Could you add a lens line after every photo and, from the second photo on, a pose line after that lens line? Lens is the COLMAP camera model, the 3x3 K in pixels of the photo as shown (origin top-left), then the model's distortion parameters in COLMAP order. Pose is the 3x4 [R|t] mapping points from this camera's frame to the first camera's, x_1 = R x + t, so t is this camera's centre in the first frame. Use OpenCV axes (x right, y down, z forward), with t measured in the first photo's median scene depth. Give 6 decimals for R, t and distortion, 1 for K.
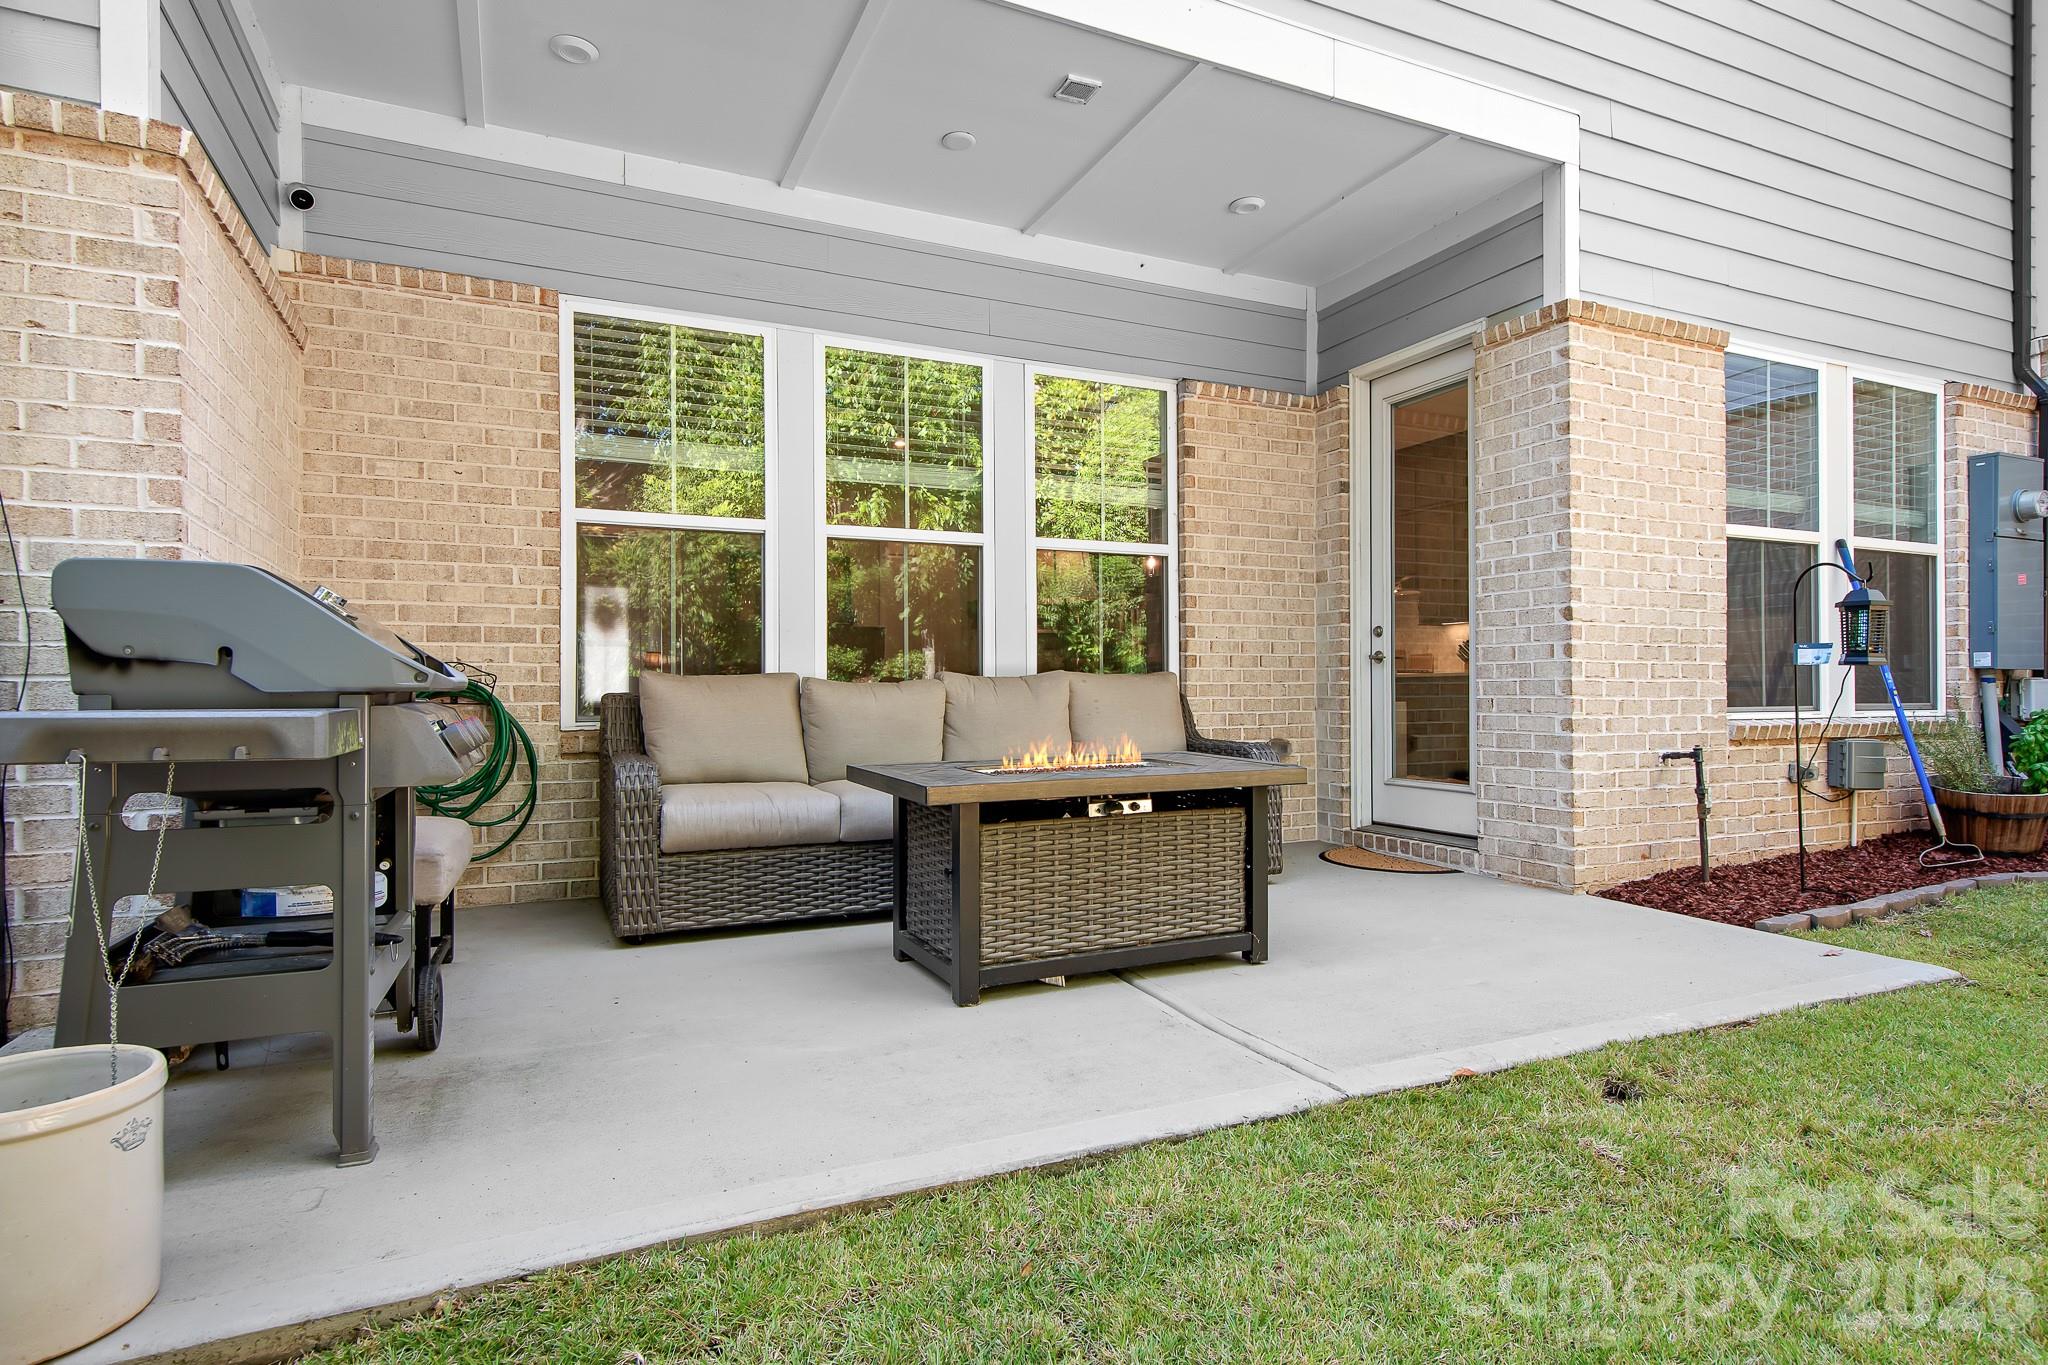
lens RADIAL K [[1056.3, 0, 1005.6], [0, 1056.3, 680.0], [0, 0, 1]] dist [0.016508, -0.004882]
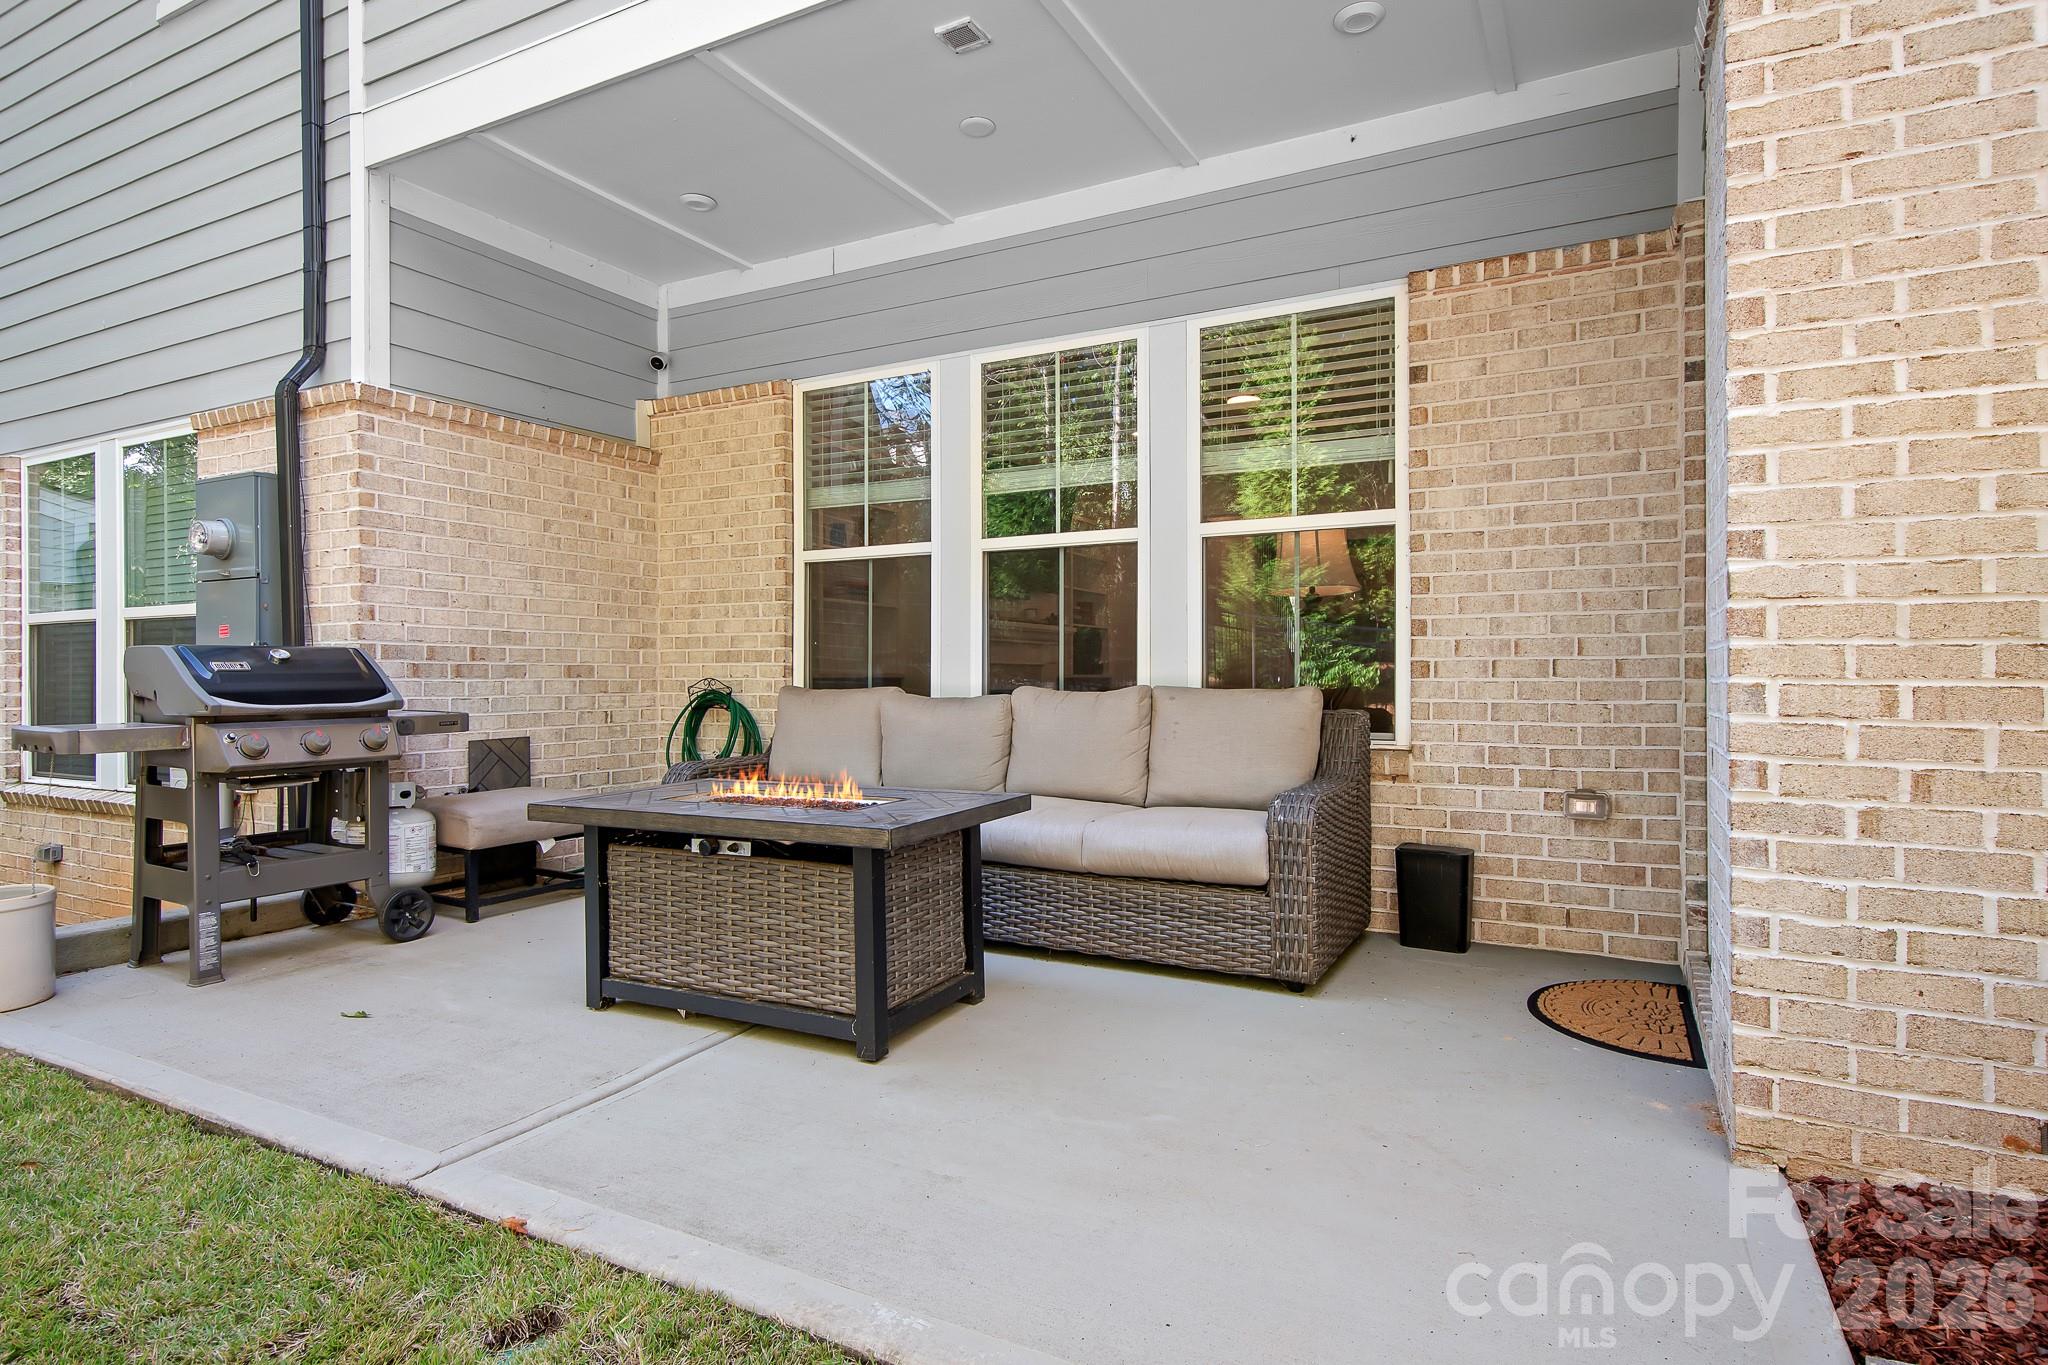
lens RADIAL K [[1056.3, 0, 1030.8], [0, 1056.3, 669.2], [0, 0, 1]] dist [0.016508, -0.004882]
pose [[0.618376, -0.001256, -0.785881, 0.701714], [0.007189, 0.999966, 0.004059, -0.027728], [0.785850, -0.008160, 0.618364, 0.434596]]
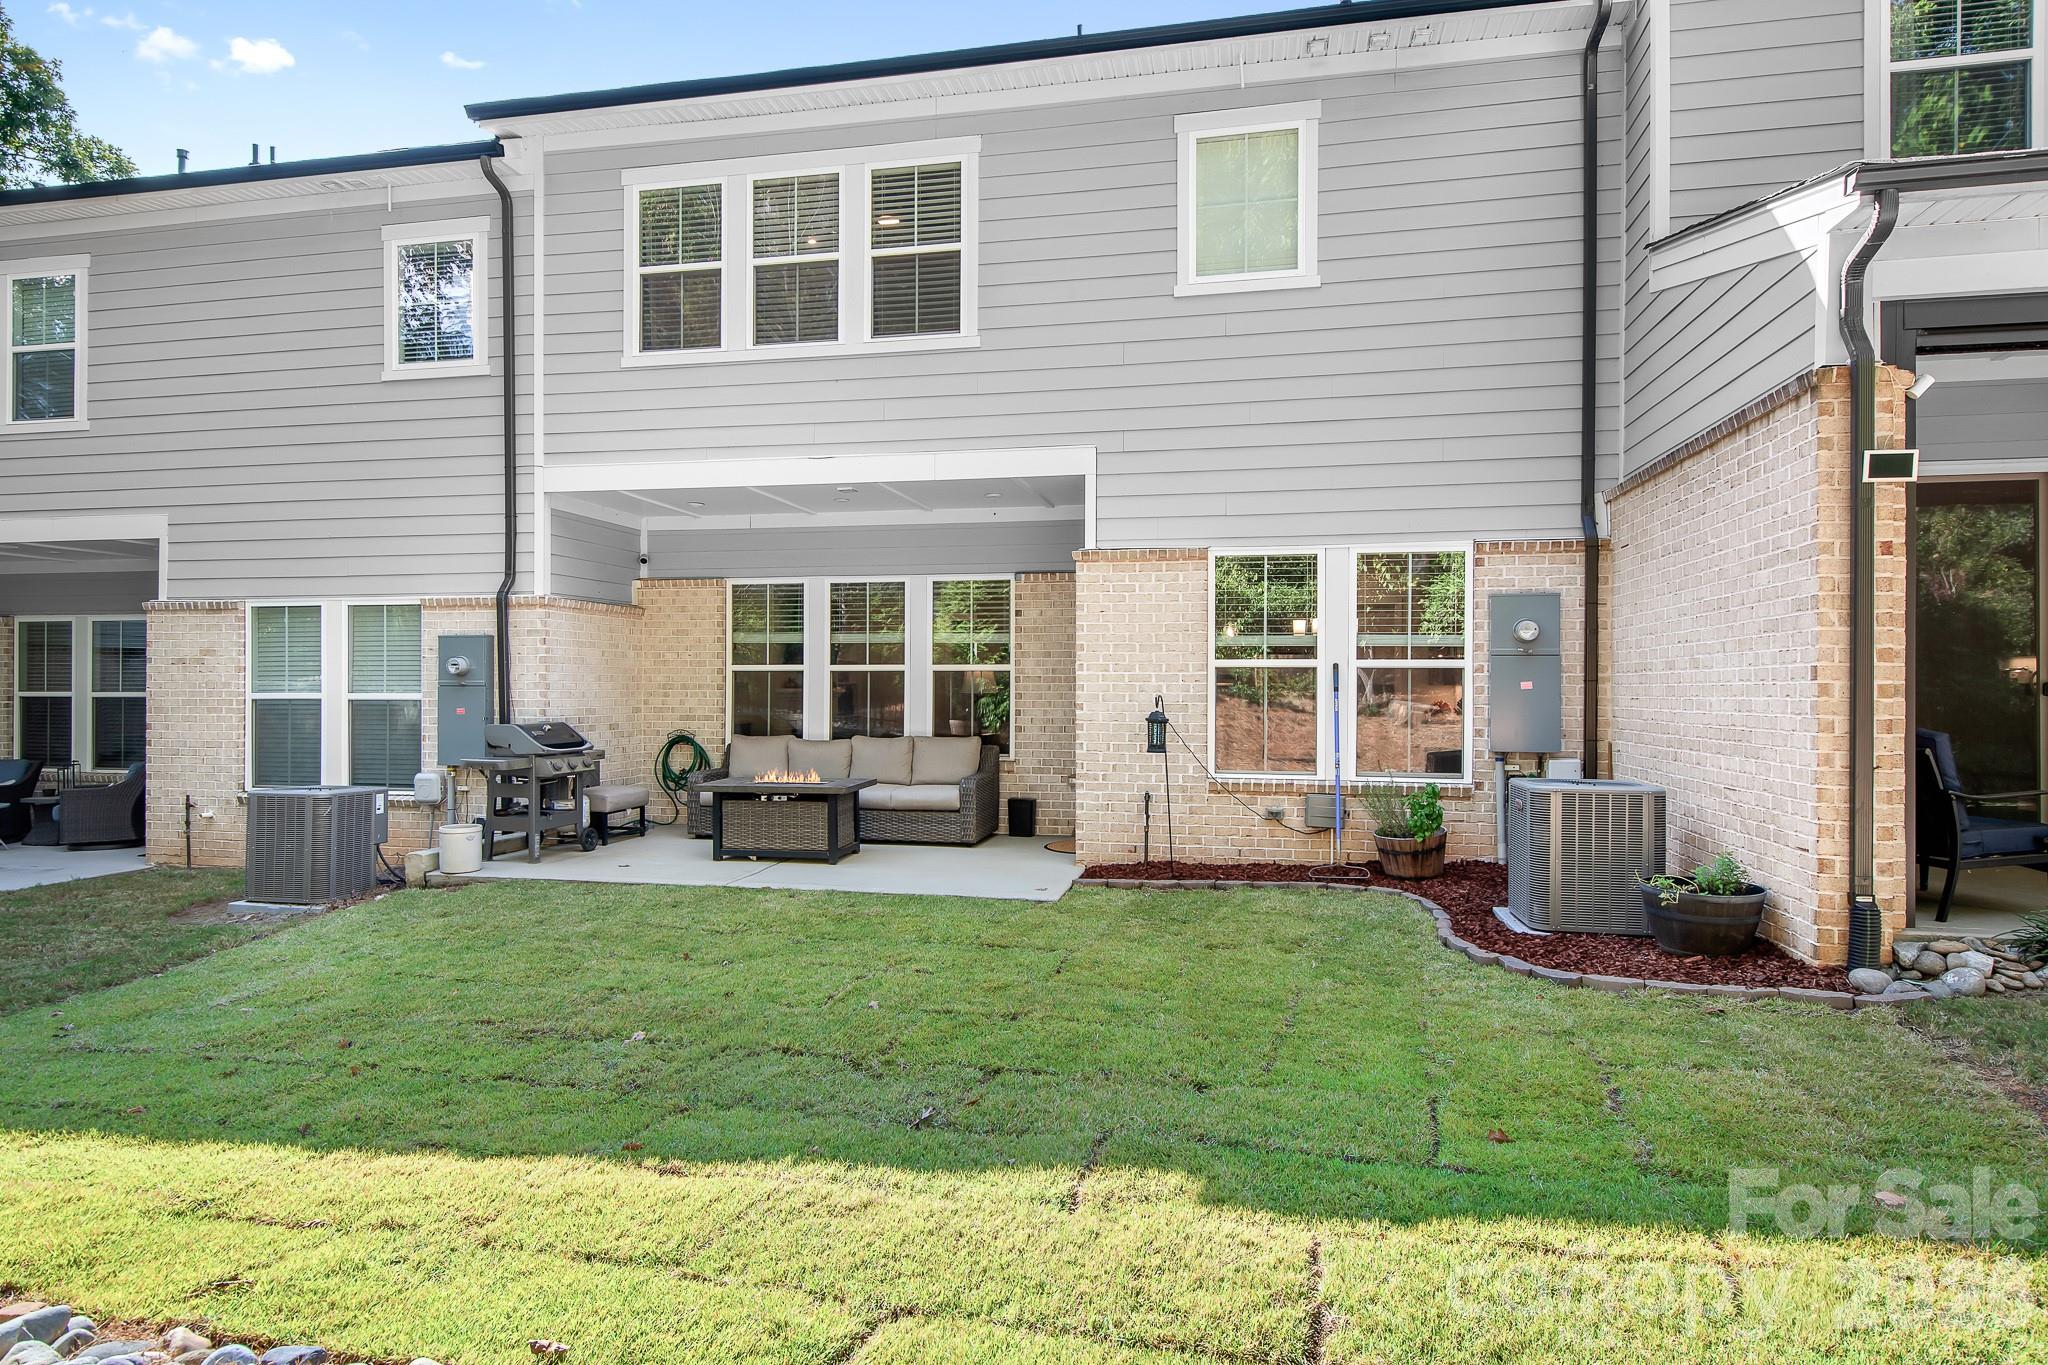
lens RADIAL K [[1095.0, 0, 1011.1], [0, 1095.0, 668.2], [0, 0, 1]] dist [0.015658, -0.000280]
pose [[0.803002, -0.004785, -0.595957, 1.567579], [0.000722, 0.999975, -0.007055, -0.133226], [0.595976, 0.005235, 0.802985, -0.623202]]
